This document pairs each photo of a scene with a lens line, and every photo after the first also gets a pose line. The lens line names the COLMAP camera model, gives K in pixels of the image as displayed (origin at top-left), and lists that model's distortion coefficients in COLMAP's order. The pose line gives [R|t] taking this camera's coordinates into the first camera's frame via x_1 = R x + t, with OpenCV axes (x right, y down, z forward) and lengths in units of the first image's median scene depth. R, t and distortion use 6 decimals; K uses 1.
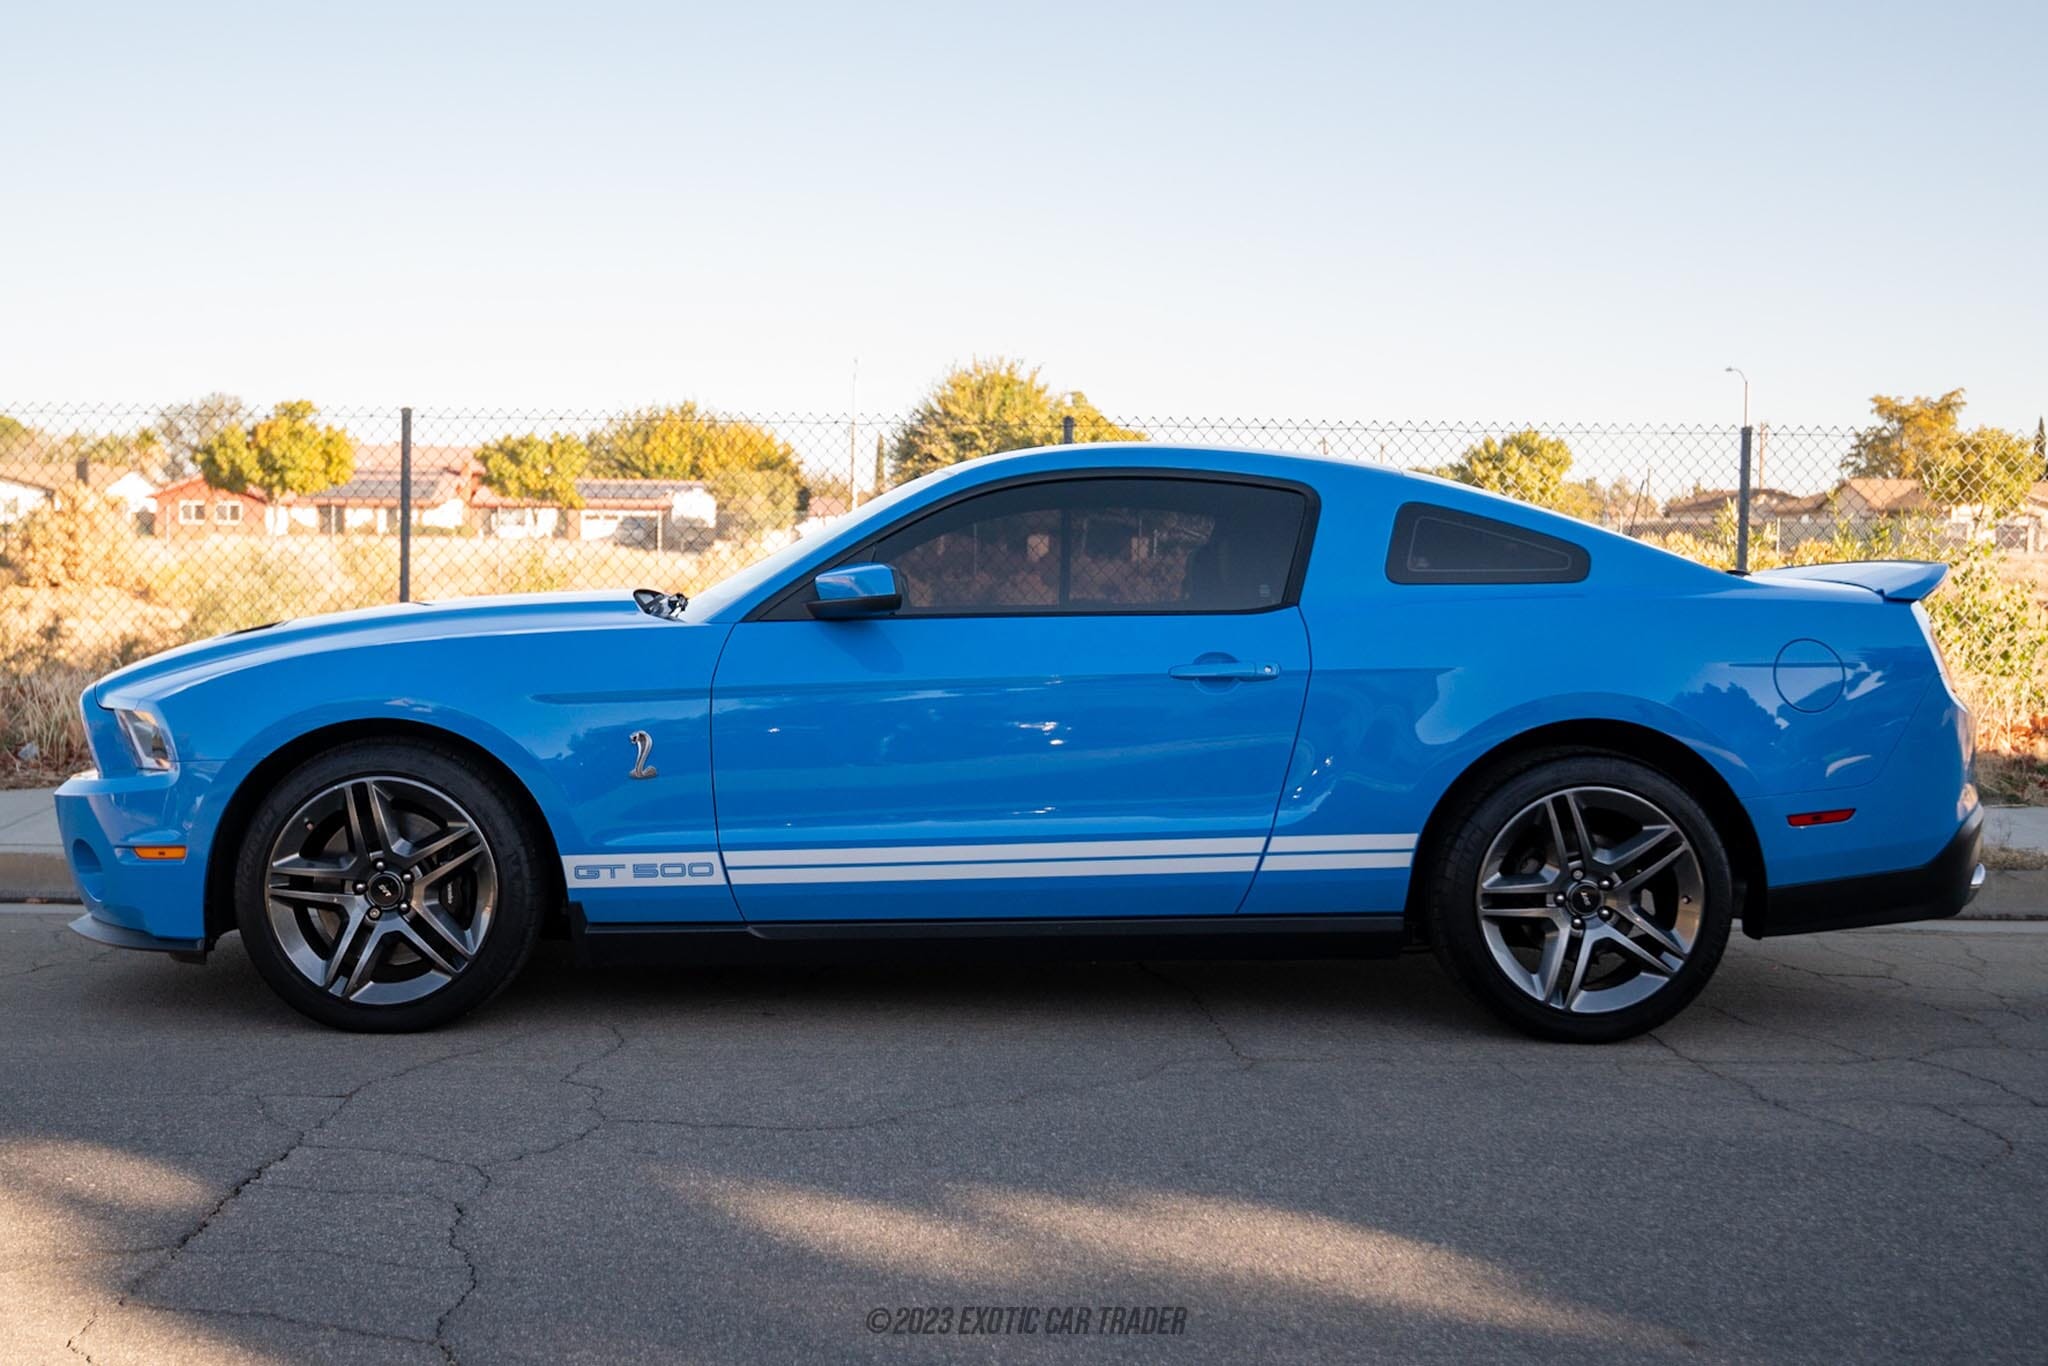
lens RADIAL K [[2073.2, 0, 1027.3], [0, 2073.2, 637.0], [0, 0, 1]] dist [0.089210, 0.000000]
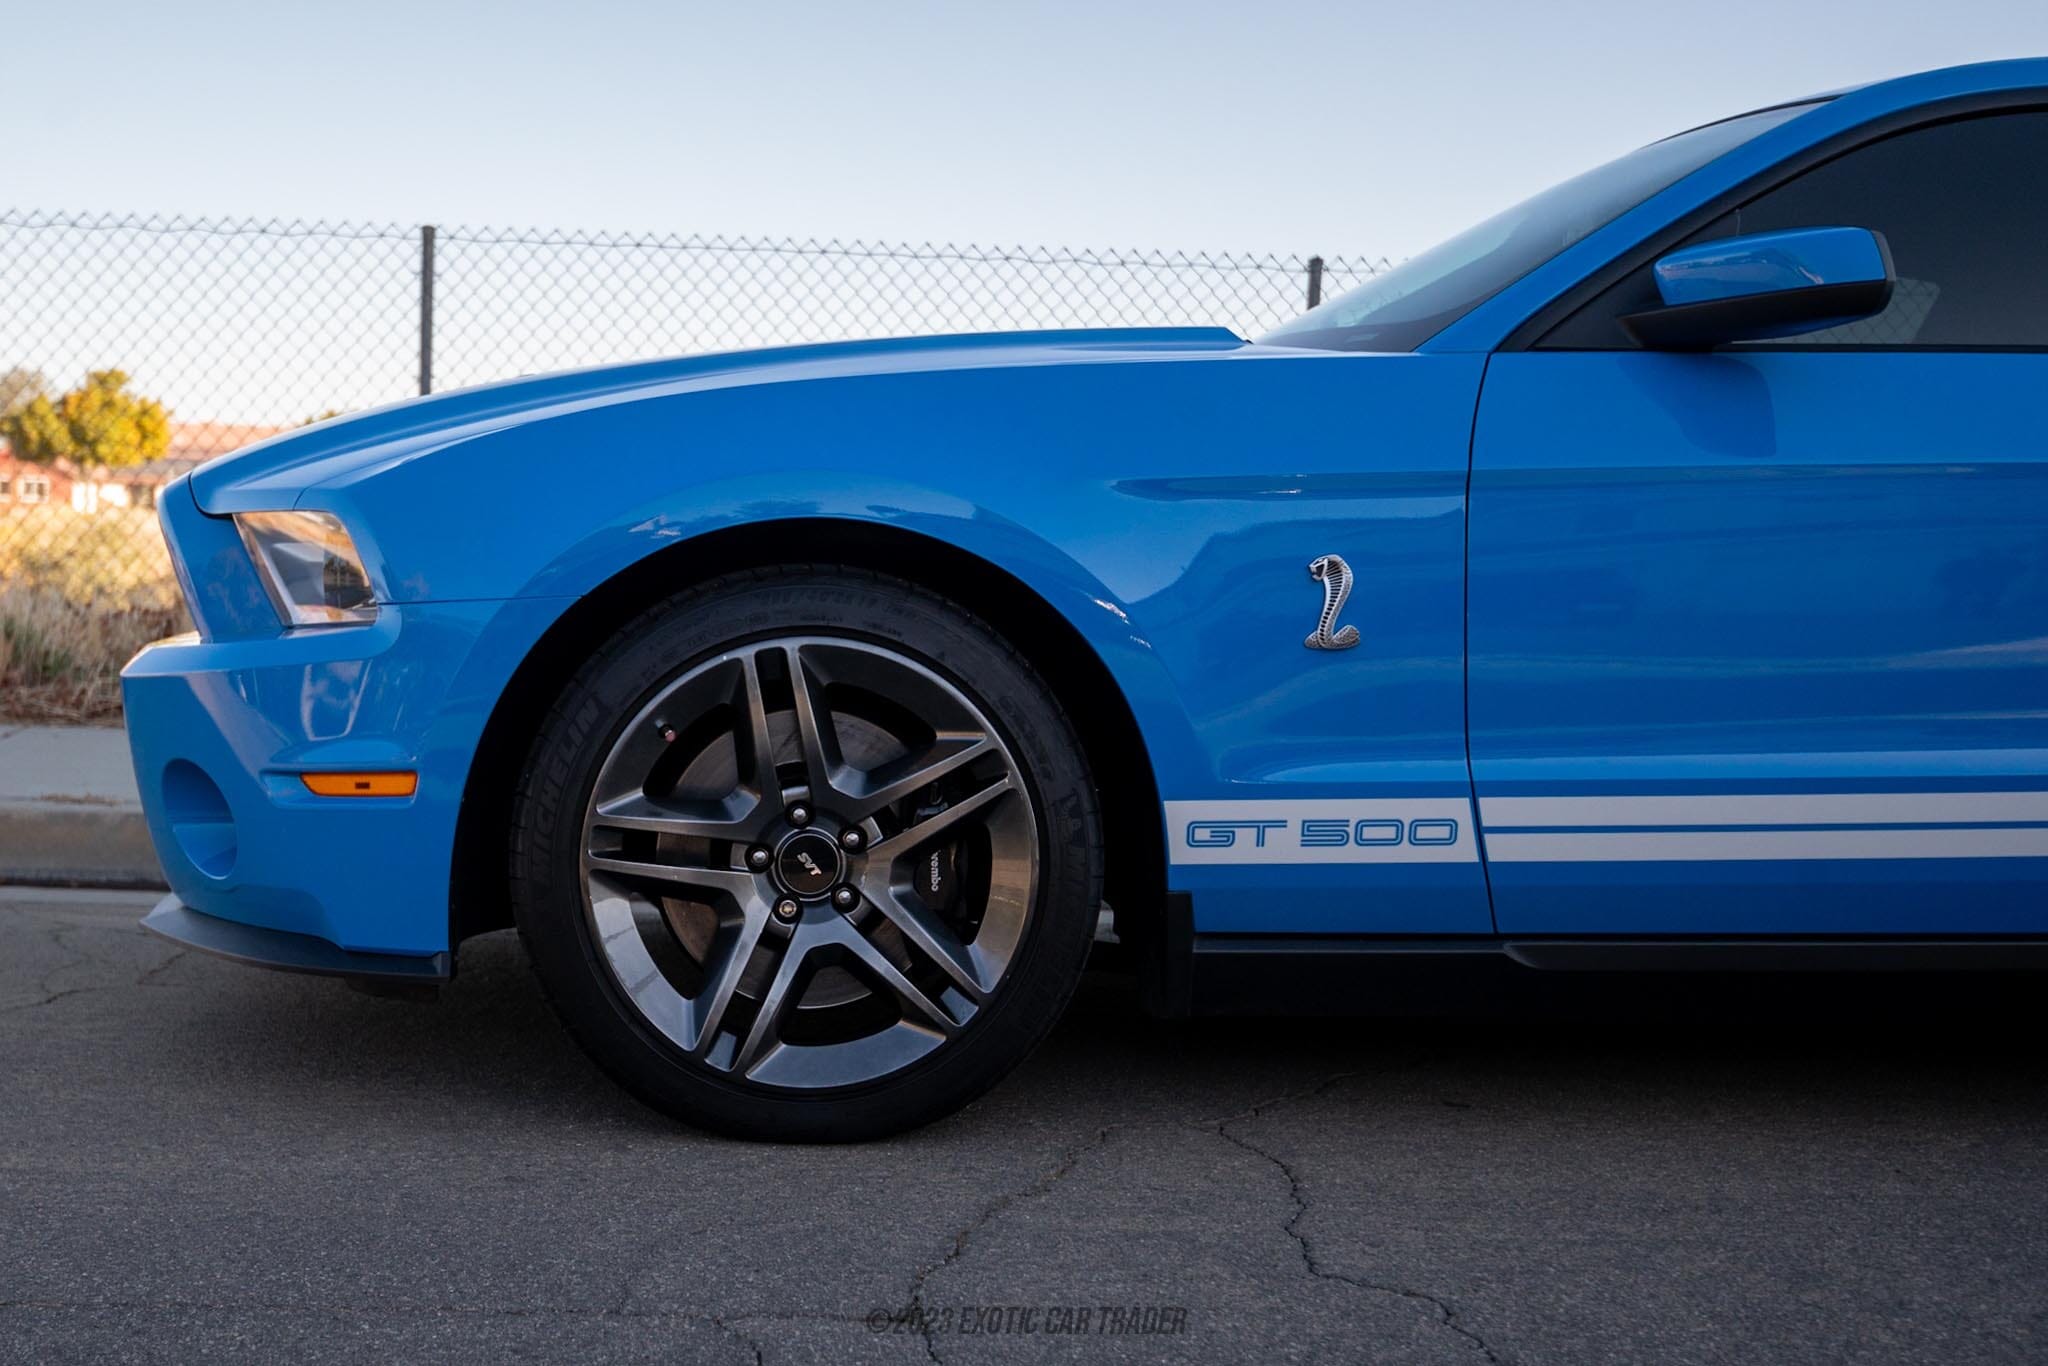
lens RADIAL K [[2073.2, 0, 984.4], [0, 2073.2, 705.9], [0, 0, 1]] dist [0.089210, 0.000000]
pose [[0.998112, 0.013452, 0.059924, -0.295941], [-0.015548, 0.999279, 0.034640, 0.064673], [-0.059415, -0.035506, 0.997602, 0.497190]]
